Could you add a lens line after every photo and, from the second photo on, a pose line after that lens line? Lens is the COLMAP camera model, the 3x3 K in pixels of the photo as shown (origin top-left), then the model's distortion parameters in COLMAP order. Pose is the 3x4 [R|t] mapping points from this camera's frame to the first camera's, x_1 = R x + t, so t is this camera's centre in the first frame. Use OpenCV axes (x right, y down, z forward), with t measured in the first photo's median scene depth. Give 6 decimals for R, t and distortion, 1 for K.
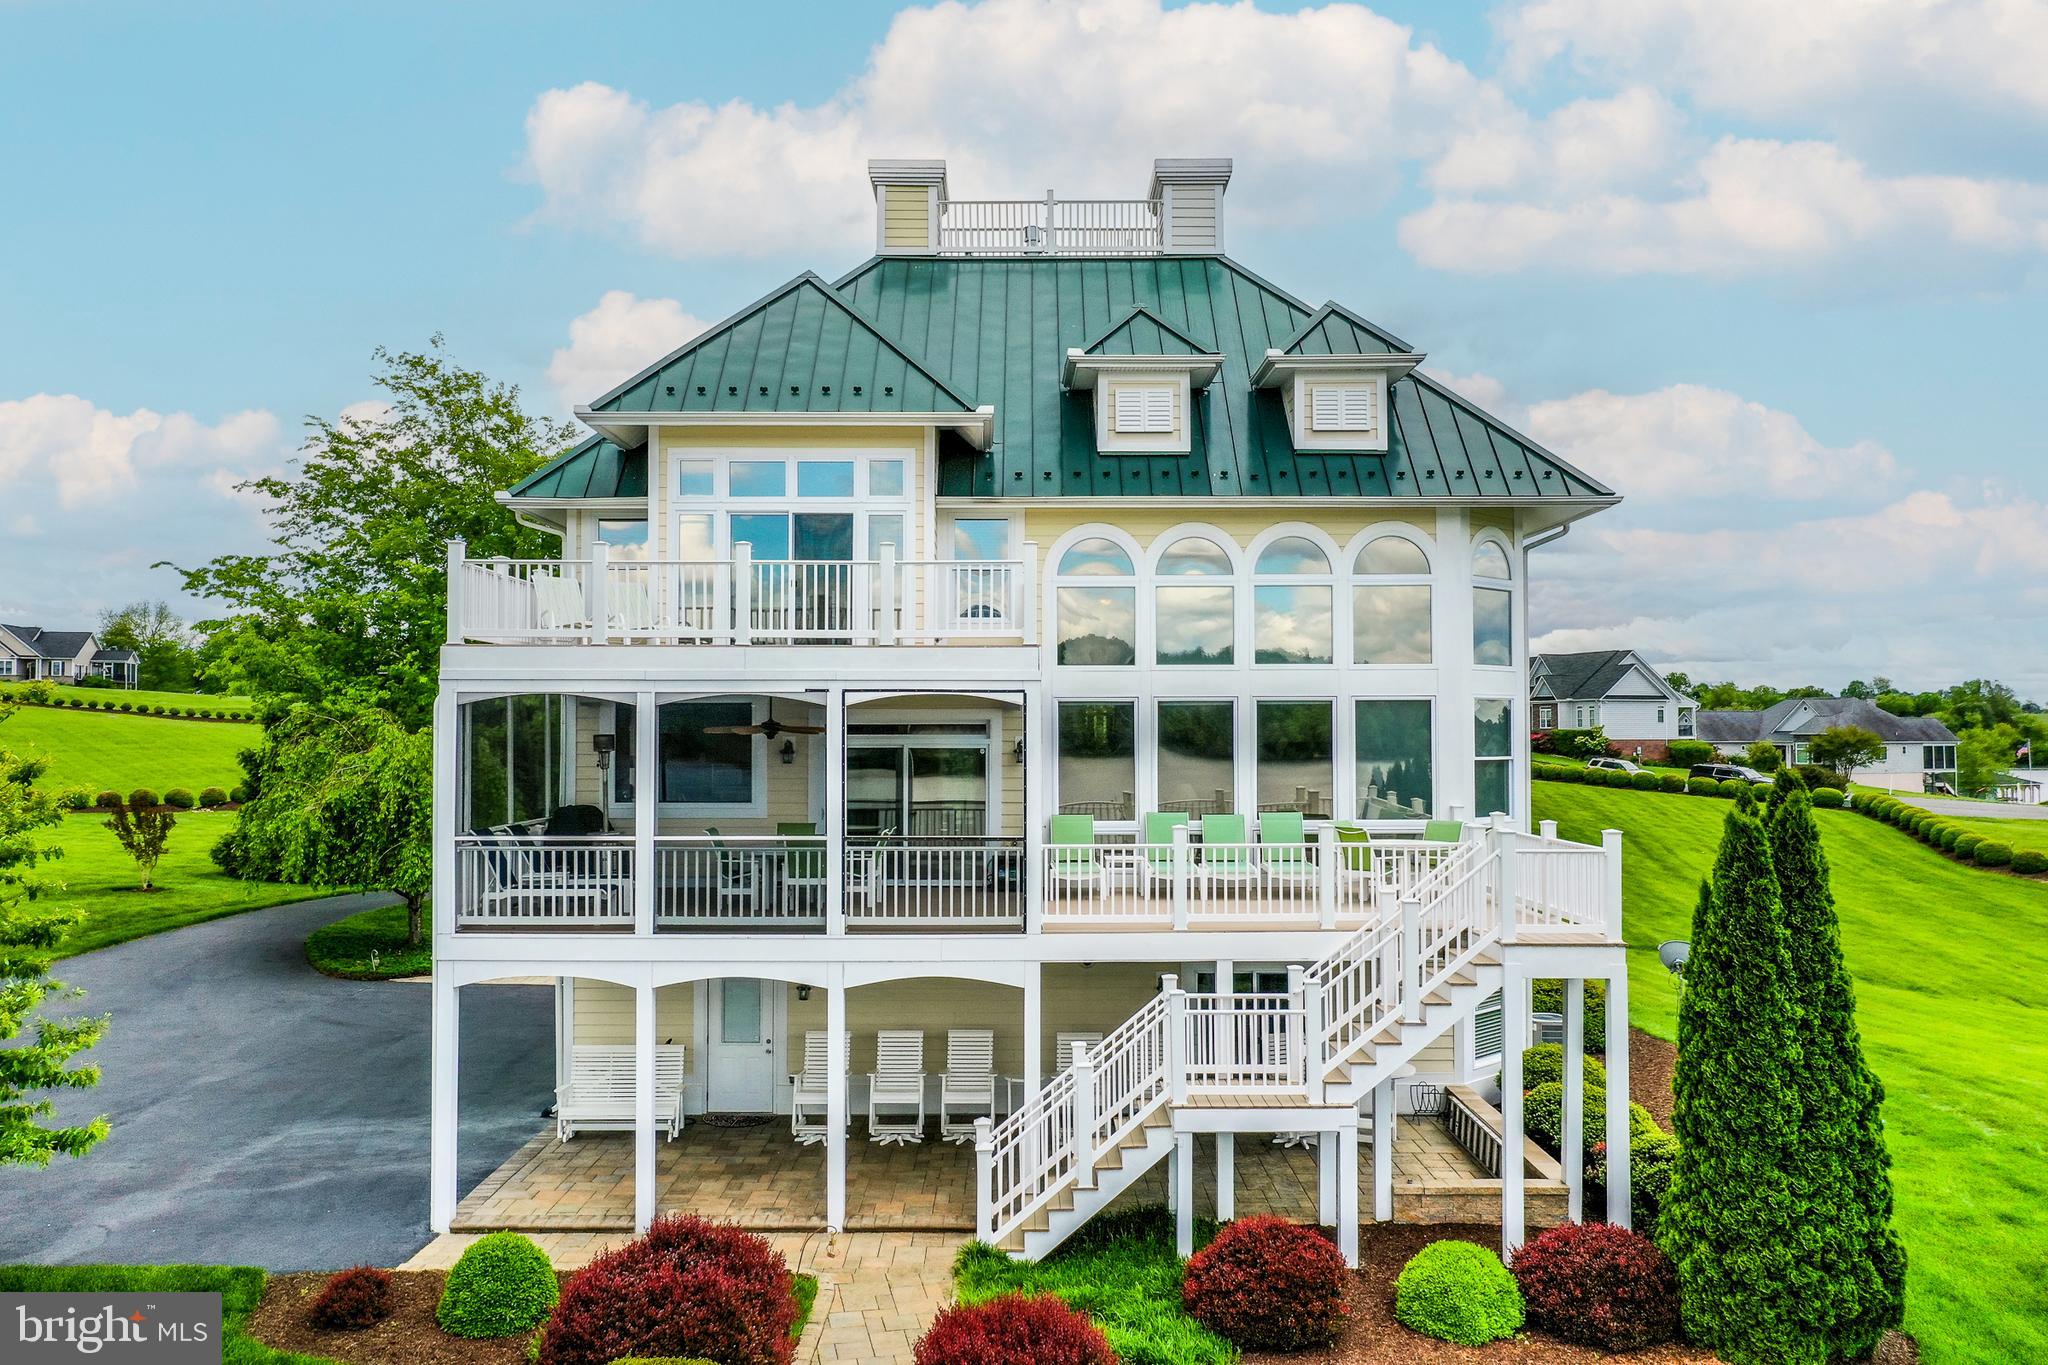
lens RADIAL K [[1640.7, 0, 1028.4], [0, 1640.7, 679.3], [0, 0, 1]] dist [0.006913, -0.006681]
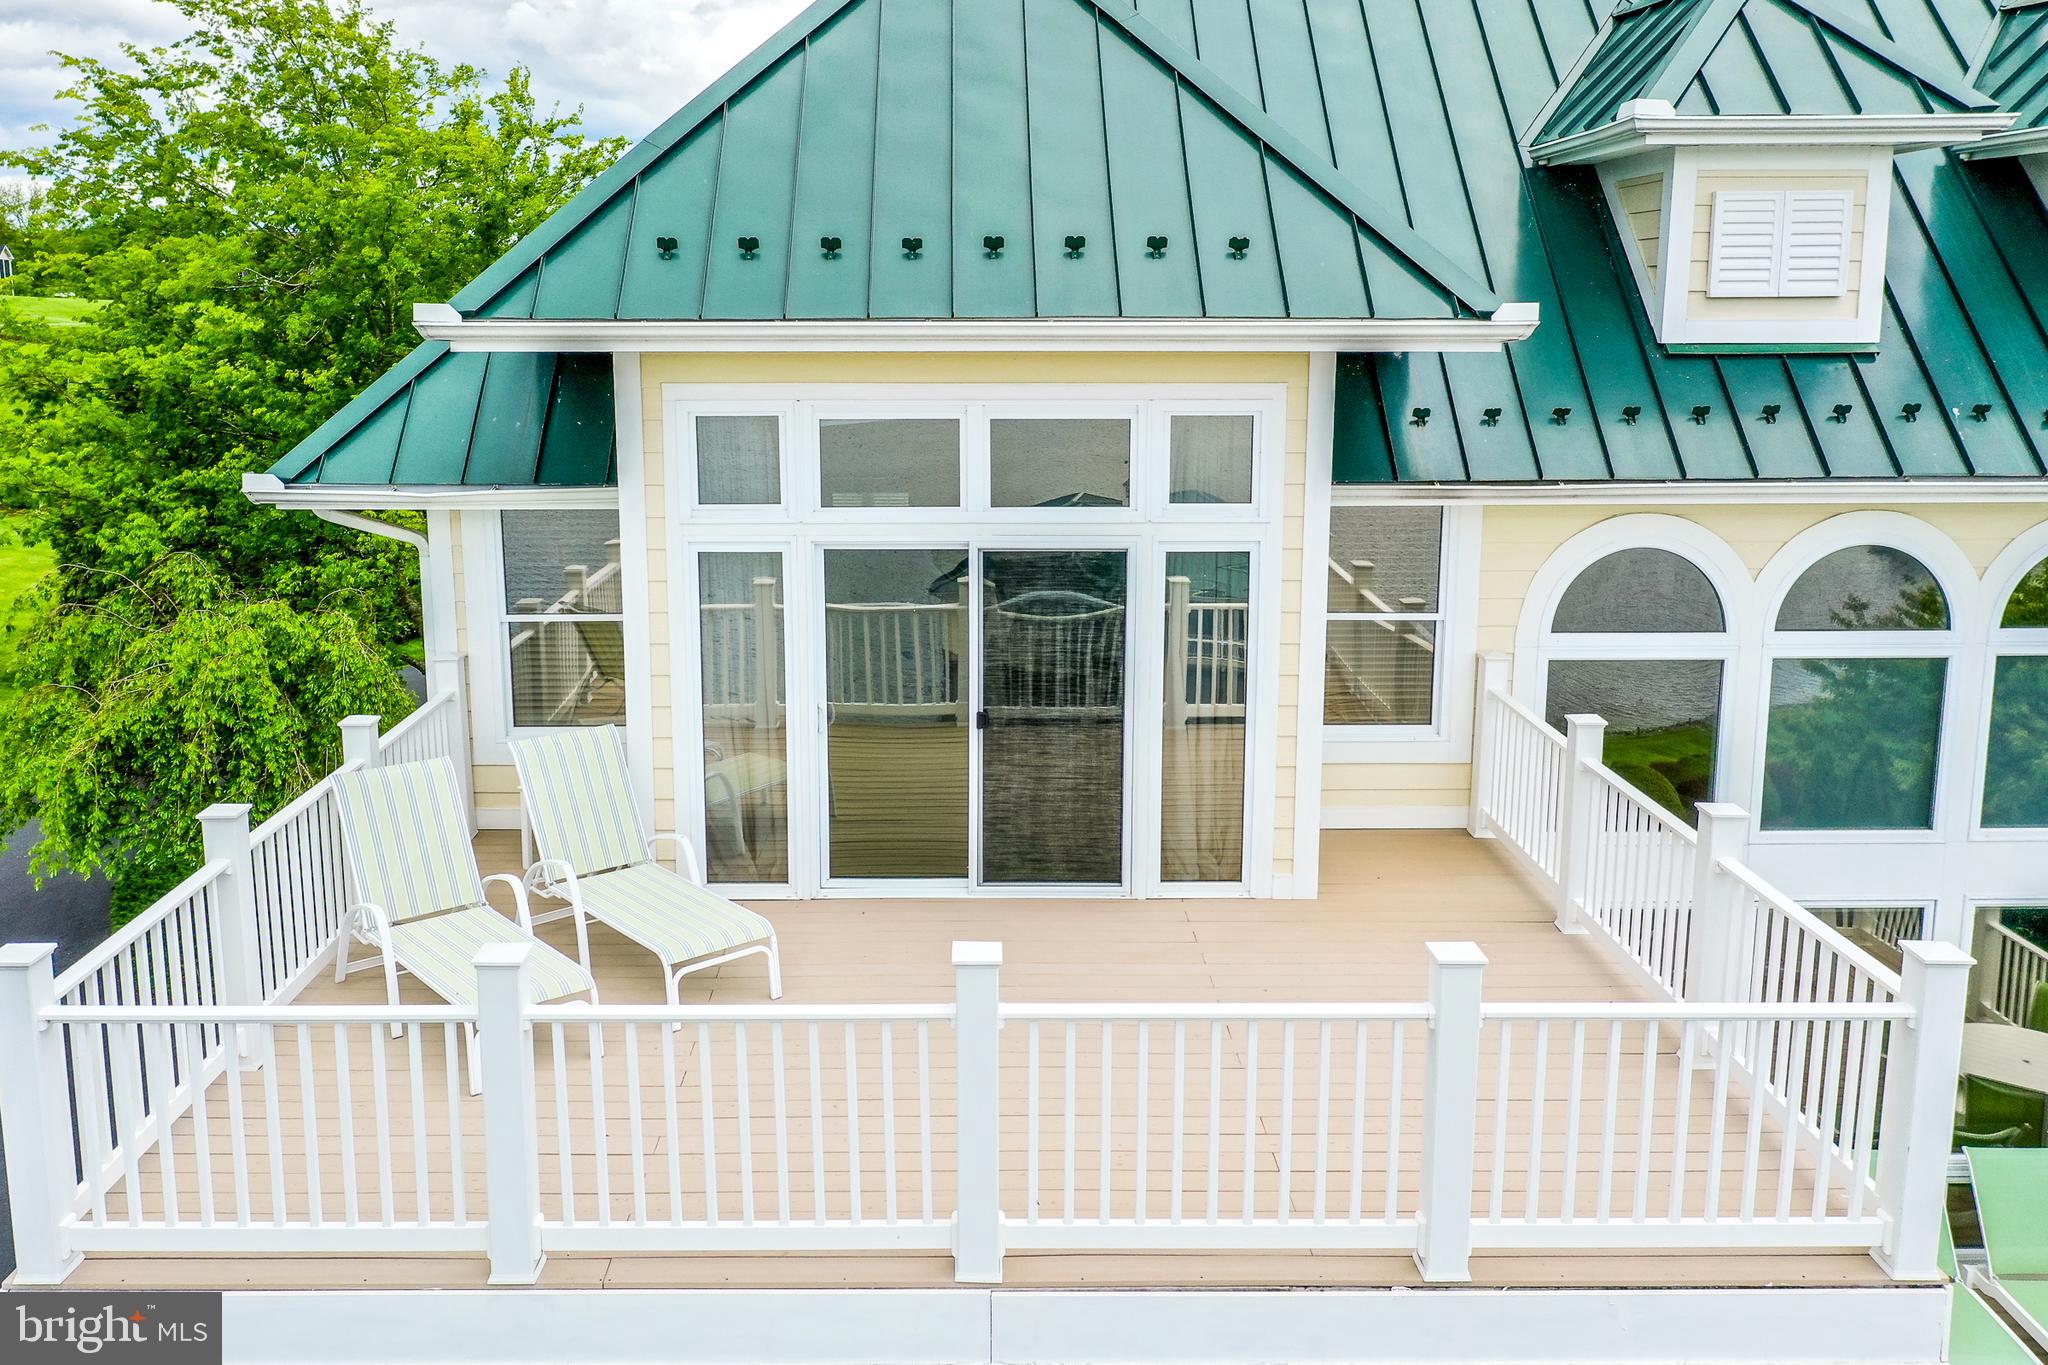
lens RADIAL K [[1699.5, 0, 971.1], [0, 1699.5, 616.7], [0, 0, 1]] dist [0.004655, 0.003804]
pose [[0.999994, 0.001135, -0.003420, -0.143696], [-0.000388, 0.977471, 0.211068, -0.172828], [0.003583, -0.211065, 0.977465, 0.586737]]
